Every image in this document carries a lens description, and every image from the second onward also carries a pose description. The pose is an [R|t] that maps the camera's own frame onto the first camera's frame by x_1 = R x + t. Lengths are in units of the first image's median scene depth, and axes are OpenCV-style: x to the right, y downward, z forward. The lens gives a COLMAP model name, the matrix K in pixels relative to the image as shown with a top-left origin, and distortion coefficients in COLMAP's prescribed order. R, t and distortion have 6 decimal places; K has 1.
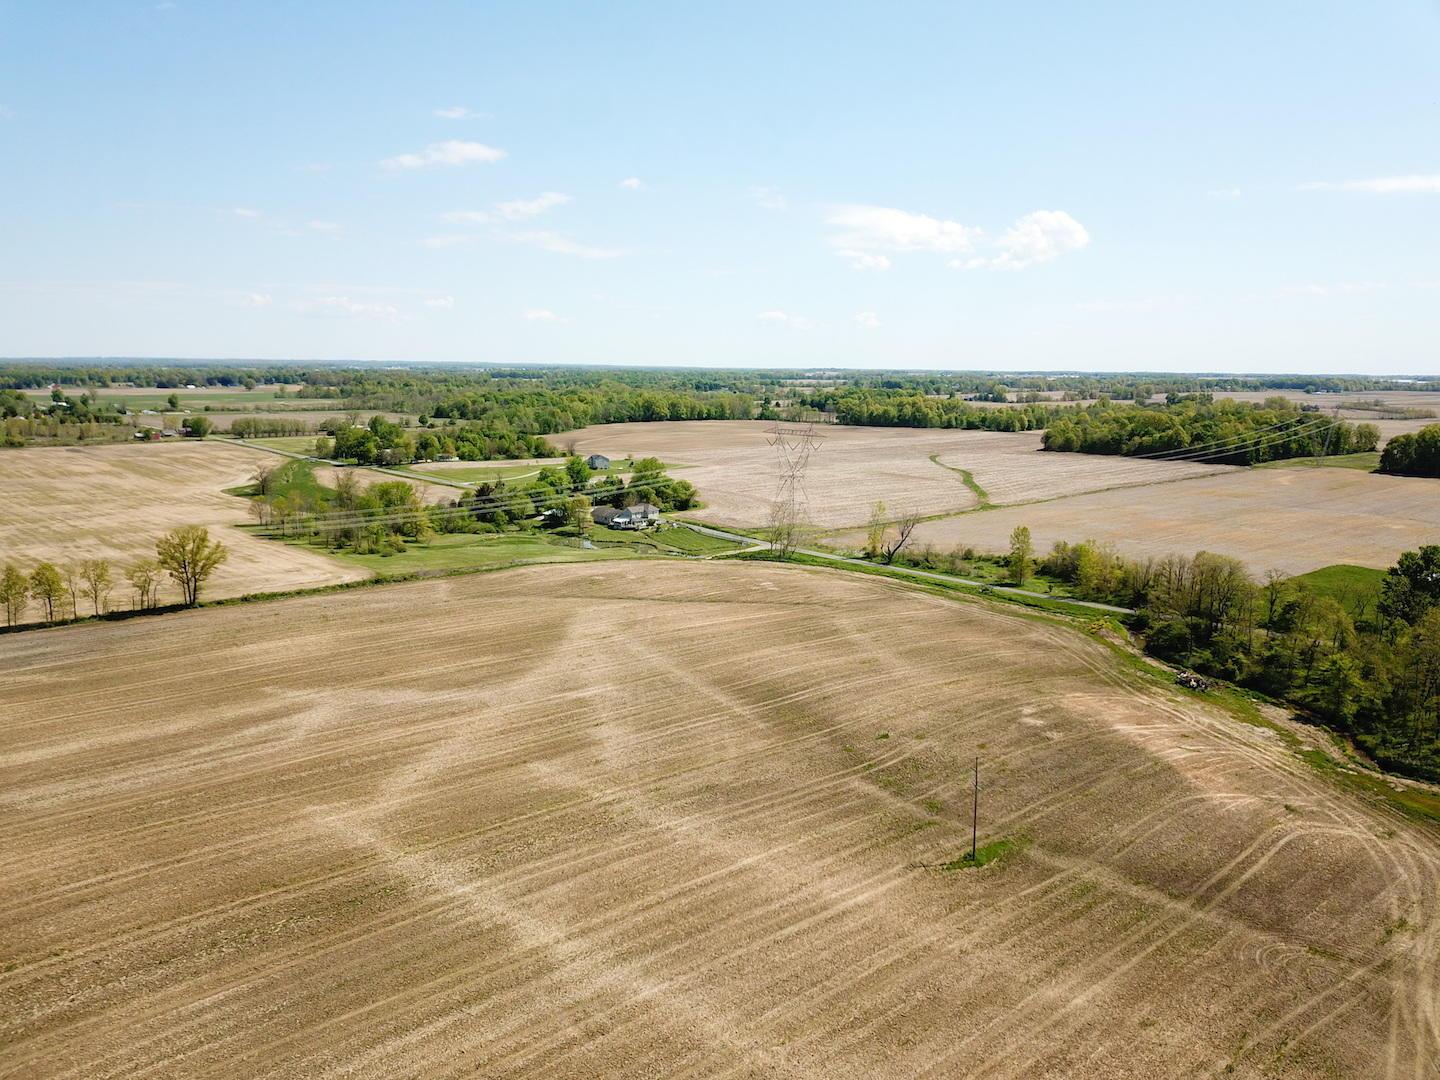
lens RADIAL K [[1067.3, 0, 737.9], [0, 1067.3, 539.8], [0, 0, 1]] dist [0.004512, -0.002466]
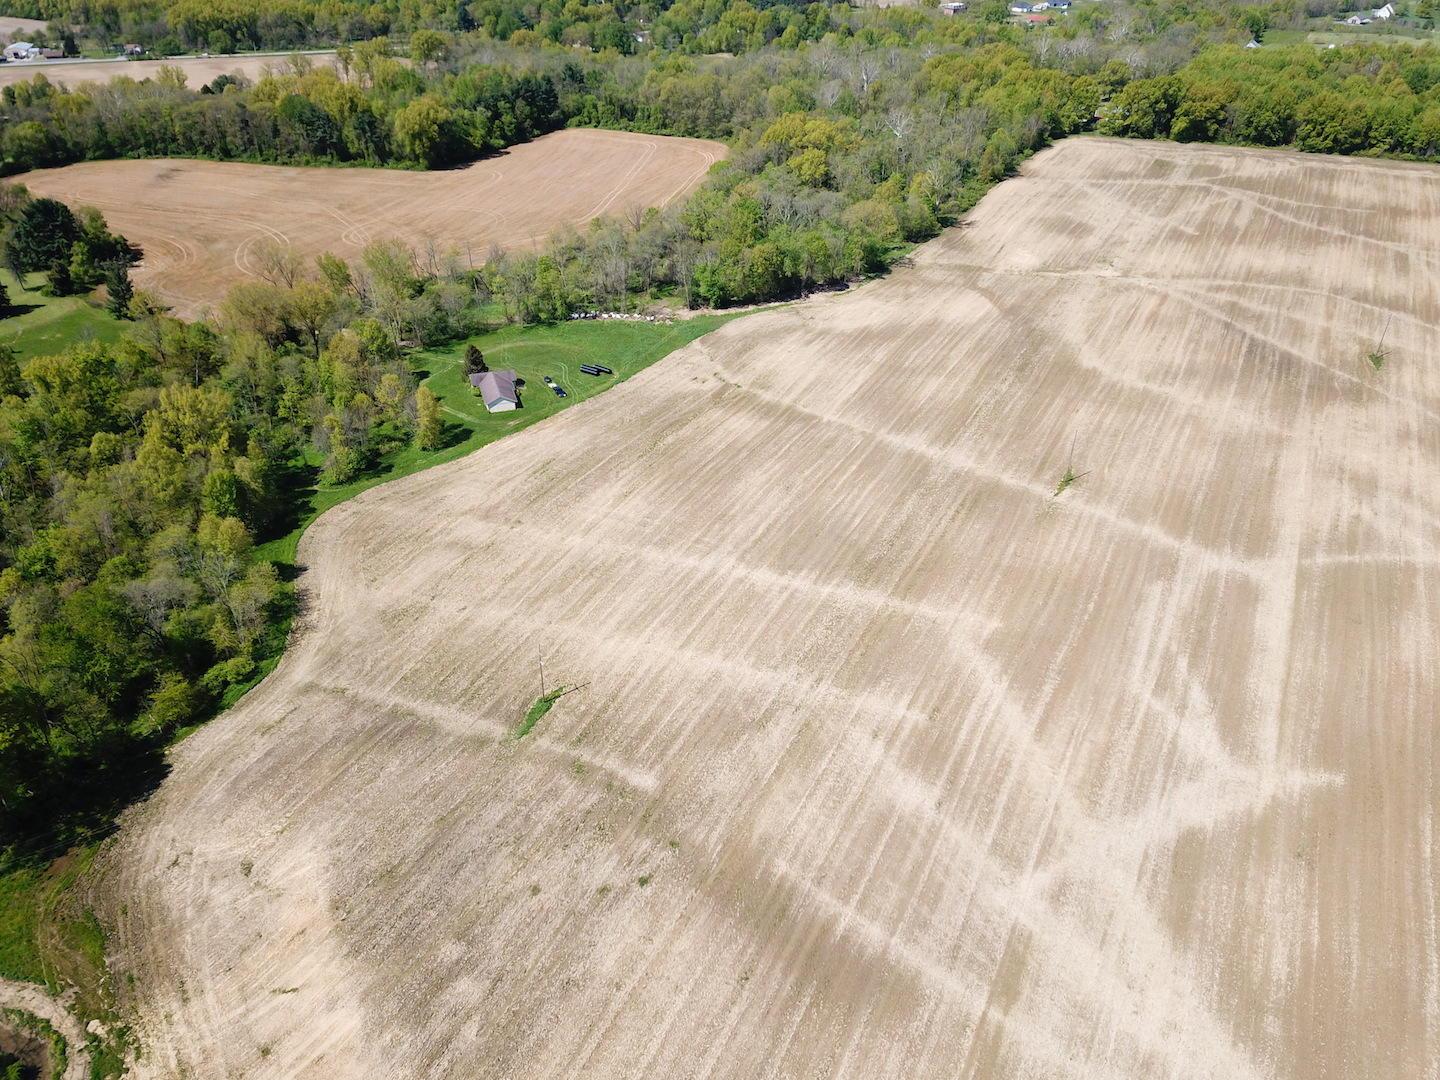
lens RADIAL K [[1107.2, 0, 713.6], [0, 1107.2, 533.9], [0, 0, 1]] dist [0.025584, -0.031034]
pose [[-0.940008, 0.177683, -0.291228, 0.308811], [-0.061914, 0.750632, 0.657814, -0.661220], [0.335487, 0.636381, -0.694599, 1.519579]]
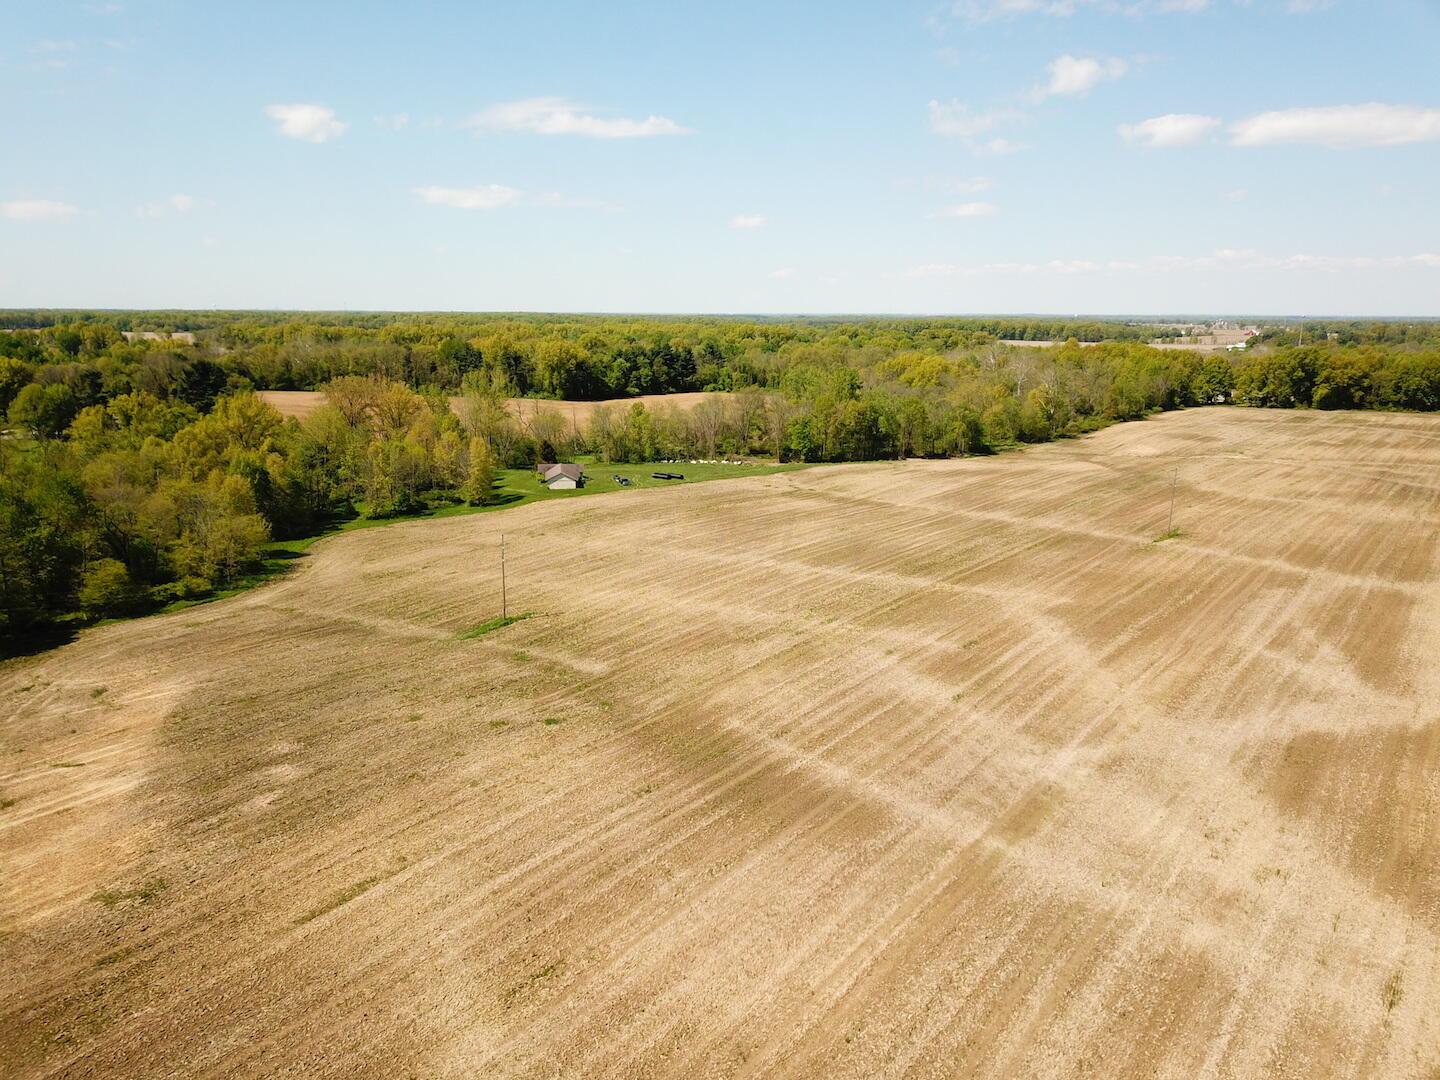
lens RADIAL K [[1107.2, 0, 713.6], [0, 1107.2, 533.9], [0, 0, 1]] dist [0.025584, -0.031034]
pose [[-0.982271, 0.022660, -0.186094, 0.170152], [-0.044612, 0.935899, 0.349433, -0.186209], [0.182084, 0.351540, -0.918295, 1.676392]]
